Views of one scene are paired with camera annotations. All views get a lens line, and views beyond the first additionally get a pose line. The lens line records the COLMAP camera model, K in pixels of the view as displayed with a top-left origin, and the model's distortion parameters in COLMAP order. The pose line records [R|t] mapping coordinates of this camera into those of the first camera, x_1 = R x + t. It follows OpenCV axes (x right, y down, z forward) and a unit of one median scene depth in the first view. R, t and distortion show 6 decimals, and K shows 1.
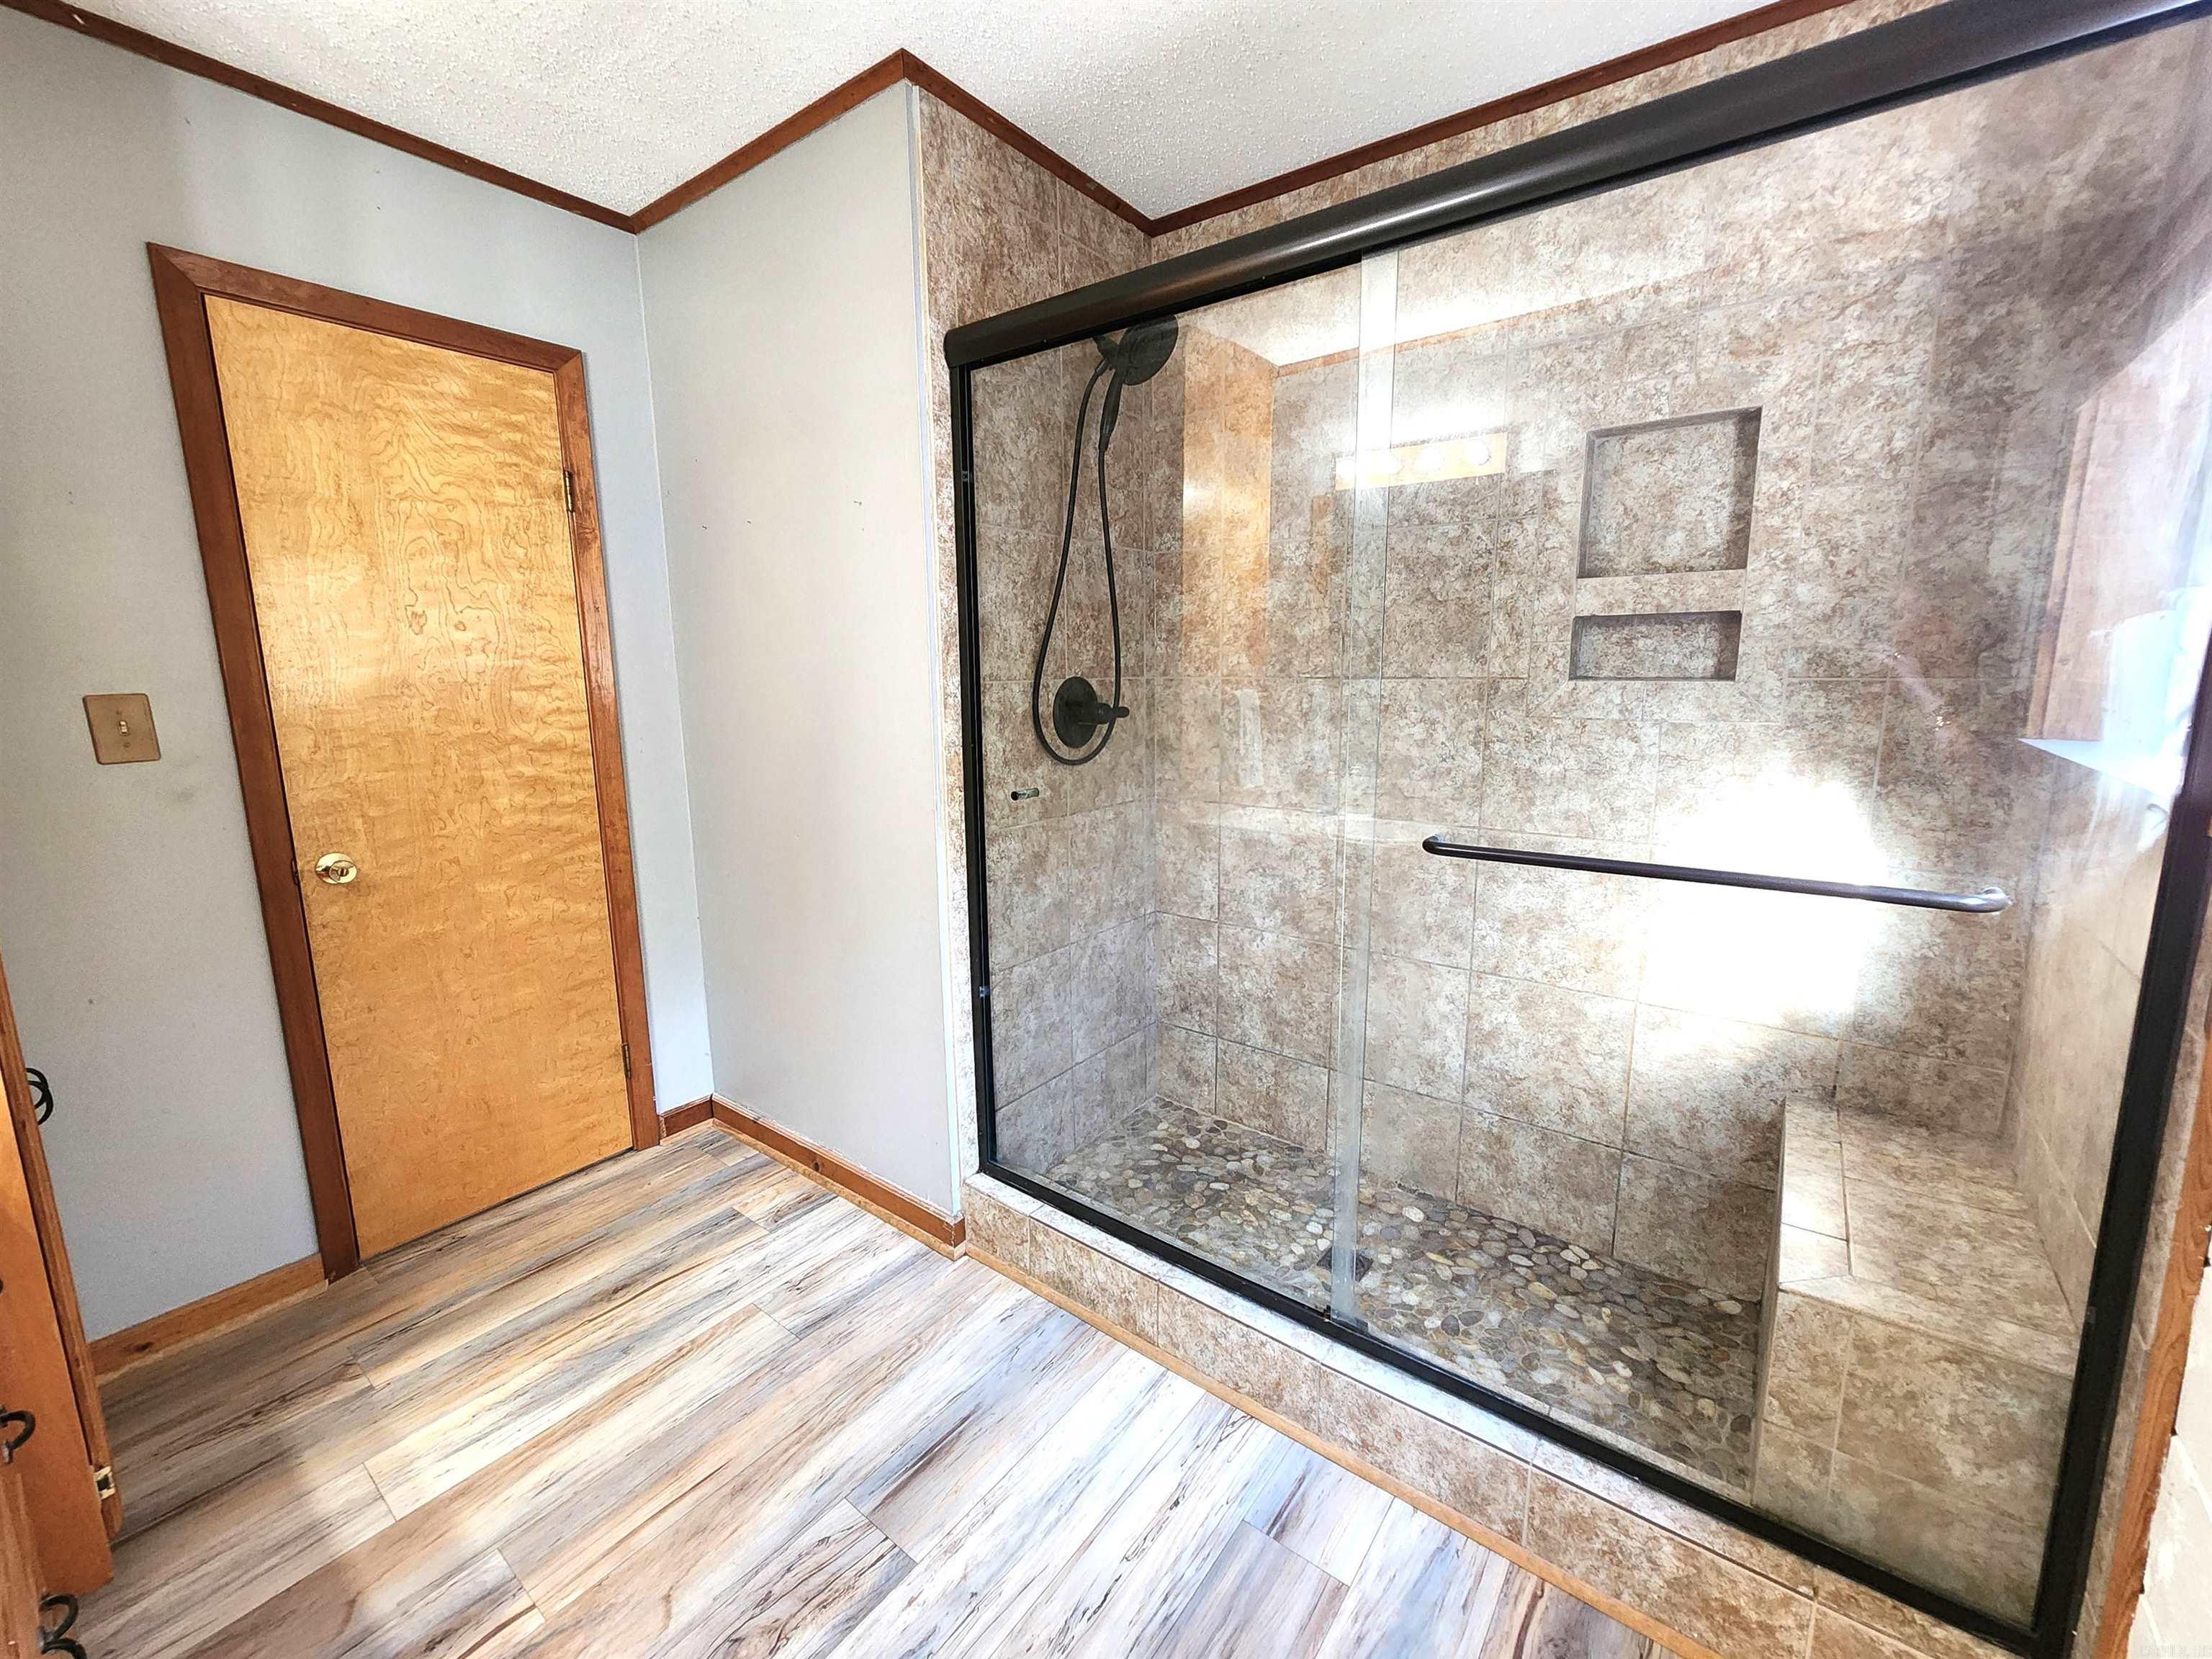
lens RADIAL K [[905.6, 0, 1107.5], [0, 905.6, 823.4], [0, 0, 1]] dist [-0.002961, 0.000813]
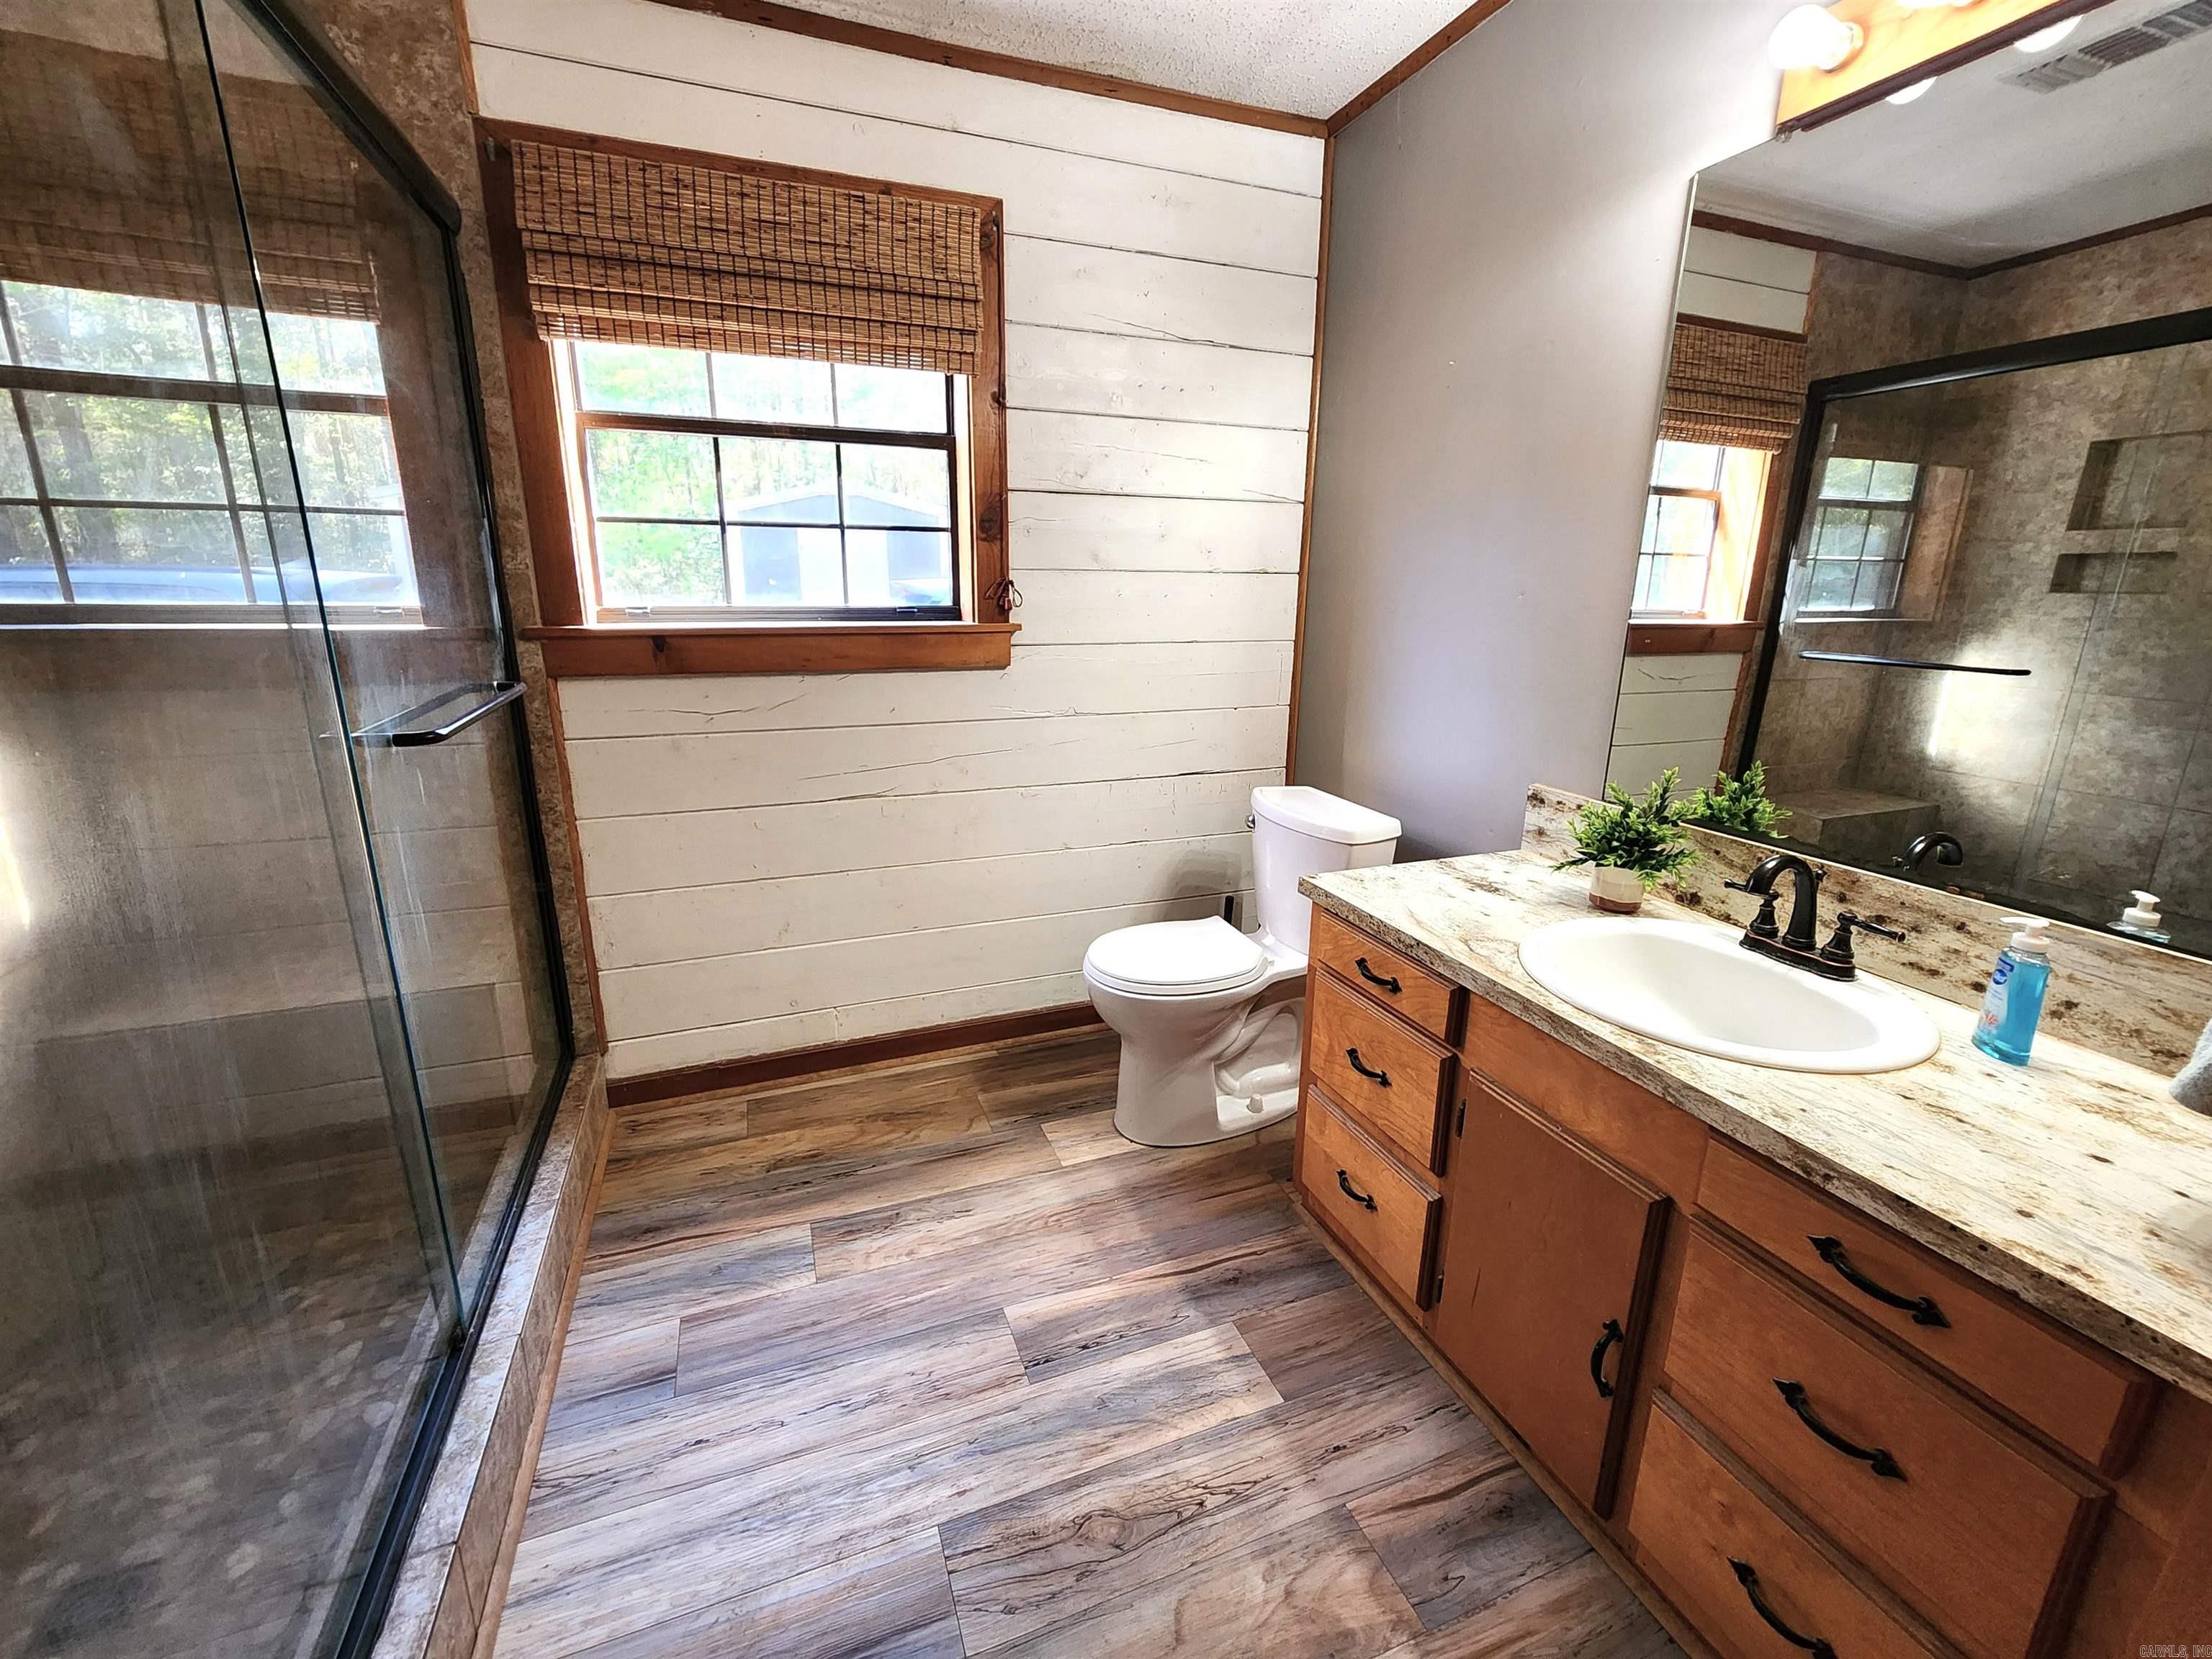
lens RADIAL K [[905.6, 0, 1097.9], [0, 905.6, 823.7], [0, 0, 1]] dist [-0.002961, 0.000813]
pose [[-0.848339, -0.138847, 0.510924, -0.739746], [0.088983, 0.913885, 0.396101, -0.201299], [-0.521923, 0.381491, -0.762929, 1.374017]]
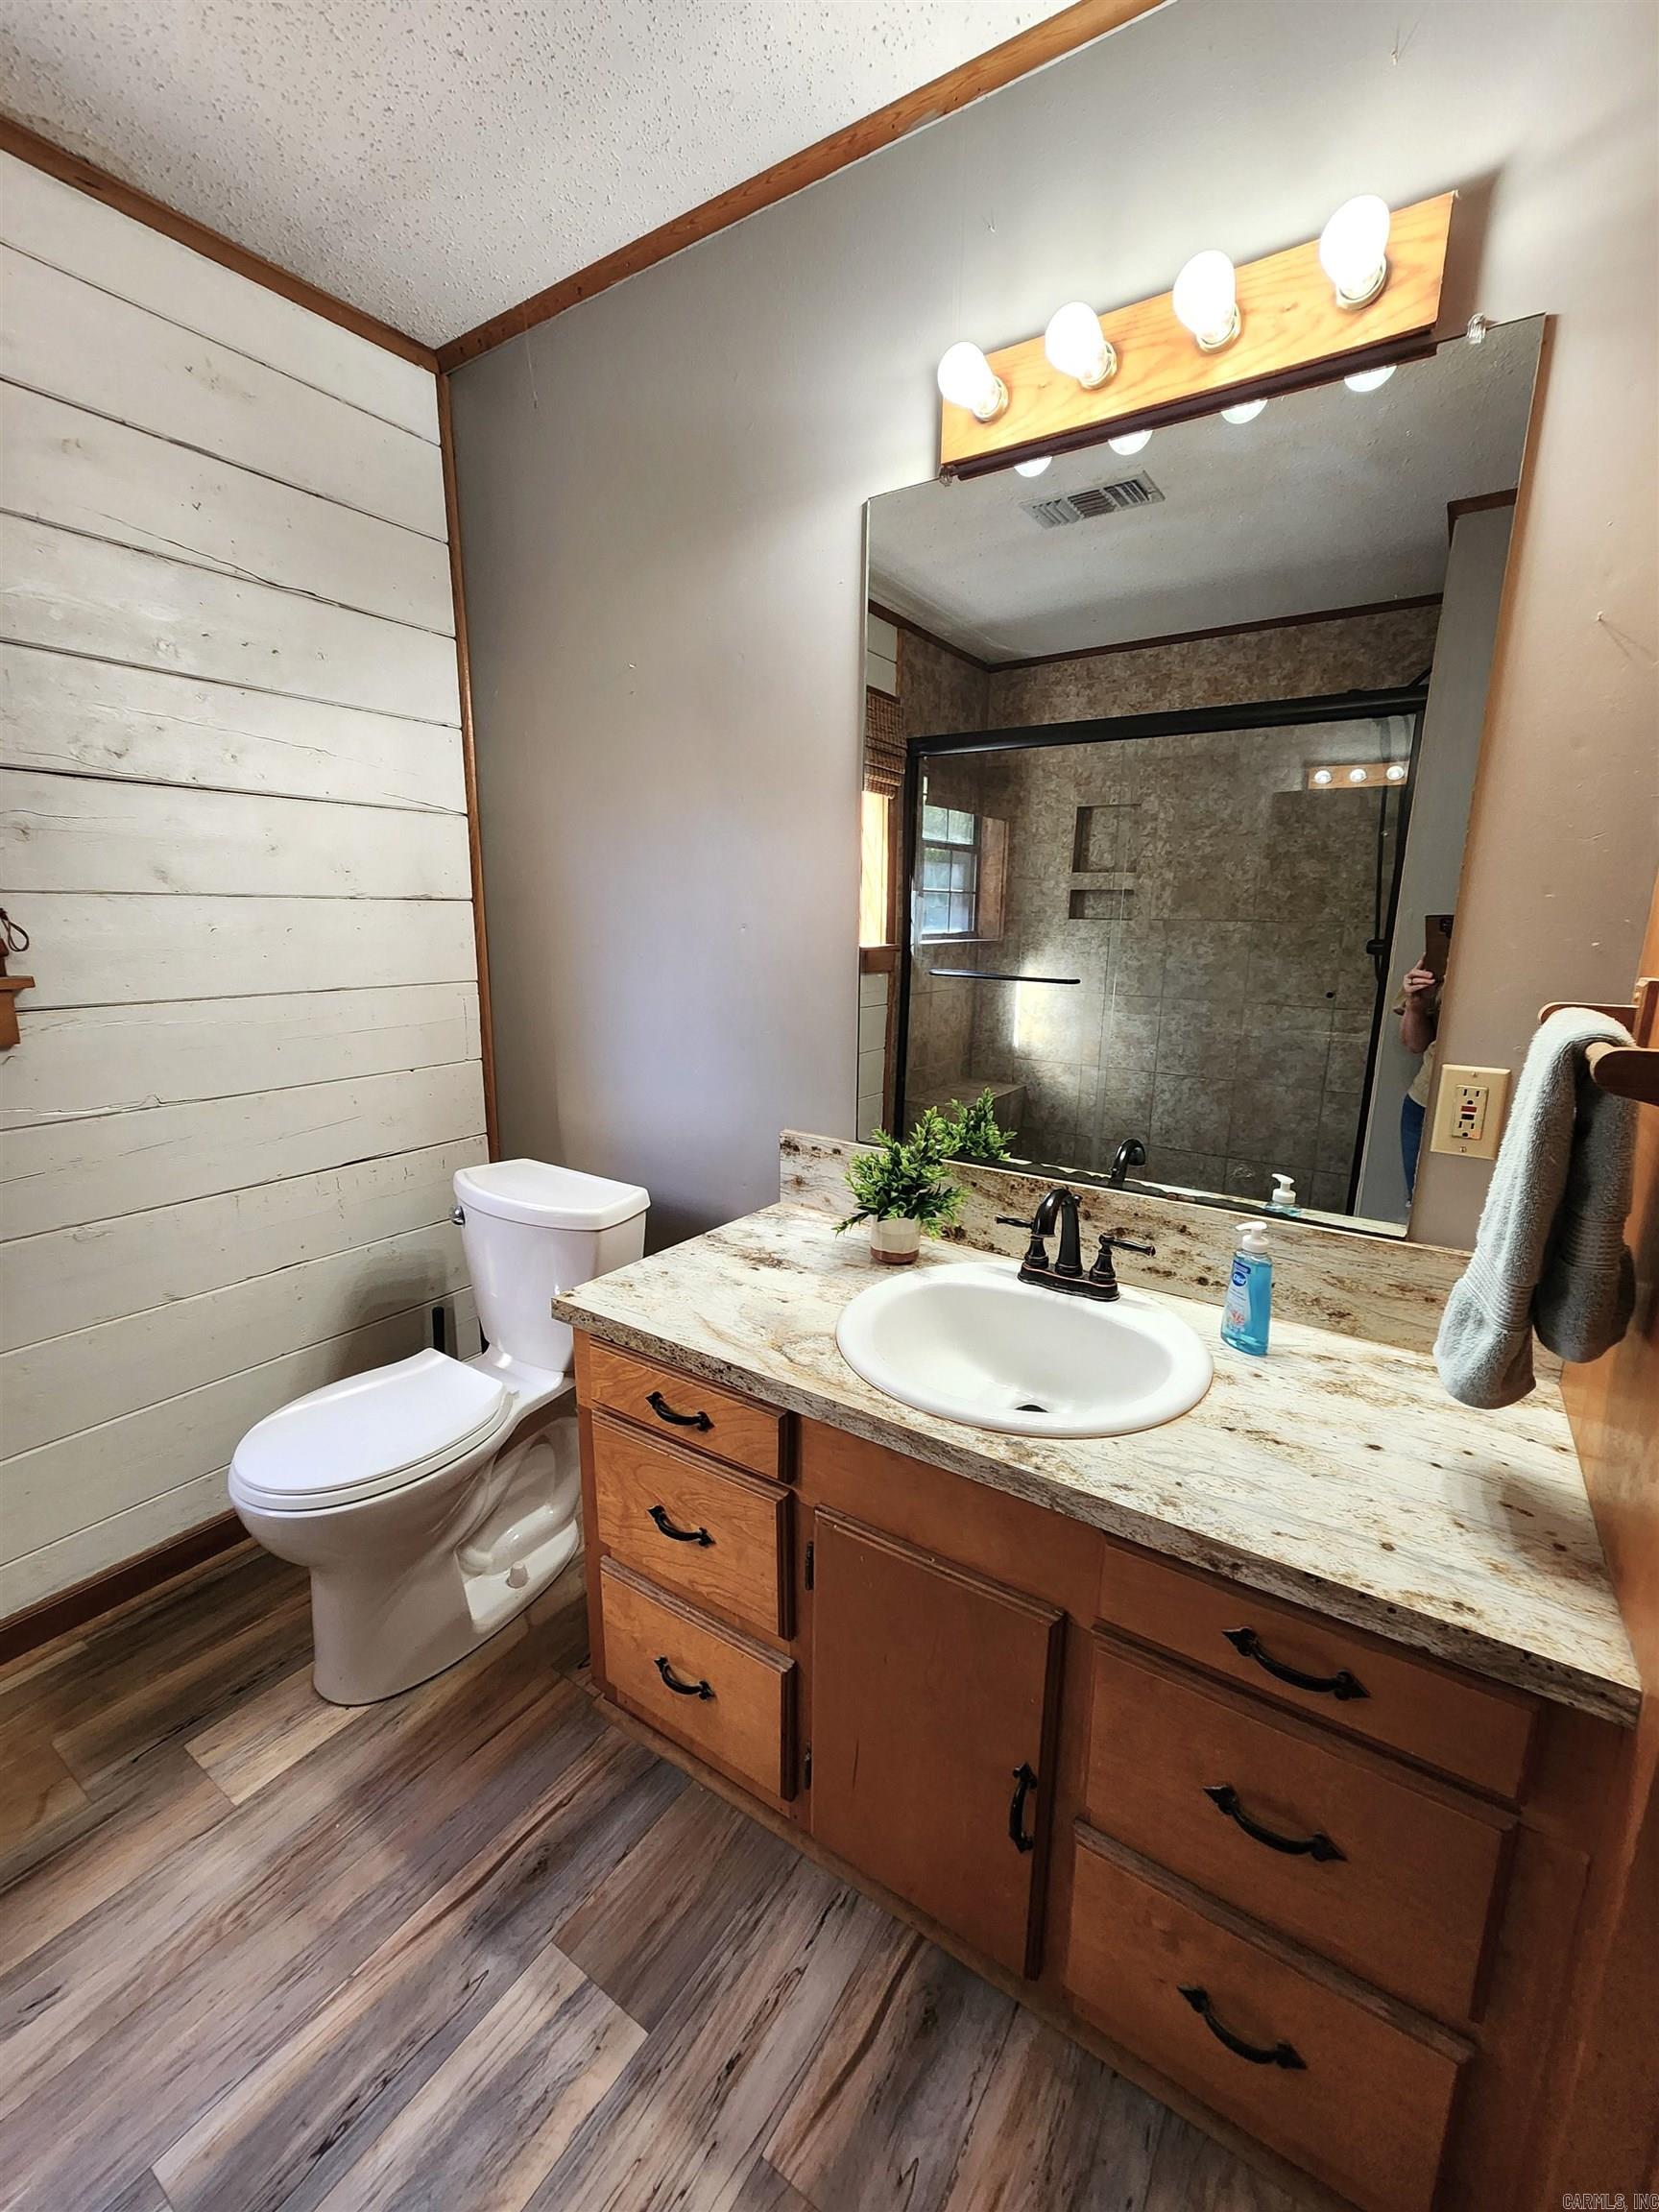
lens RADIAL K [[905.6, 0, 840.4], [0, 905.6, 1104.0], [0, 0, 1]] dist [-0.002961, 0.000813]
pose [[-0.998000, 0.005160, -0.062998, -0.594228], [-0.019069, 0.925644, 0.377916, -0.169460], [0.060264, 0.378361, -0.923694, 1.127245]]
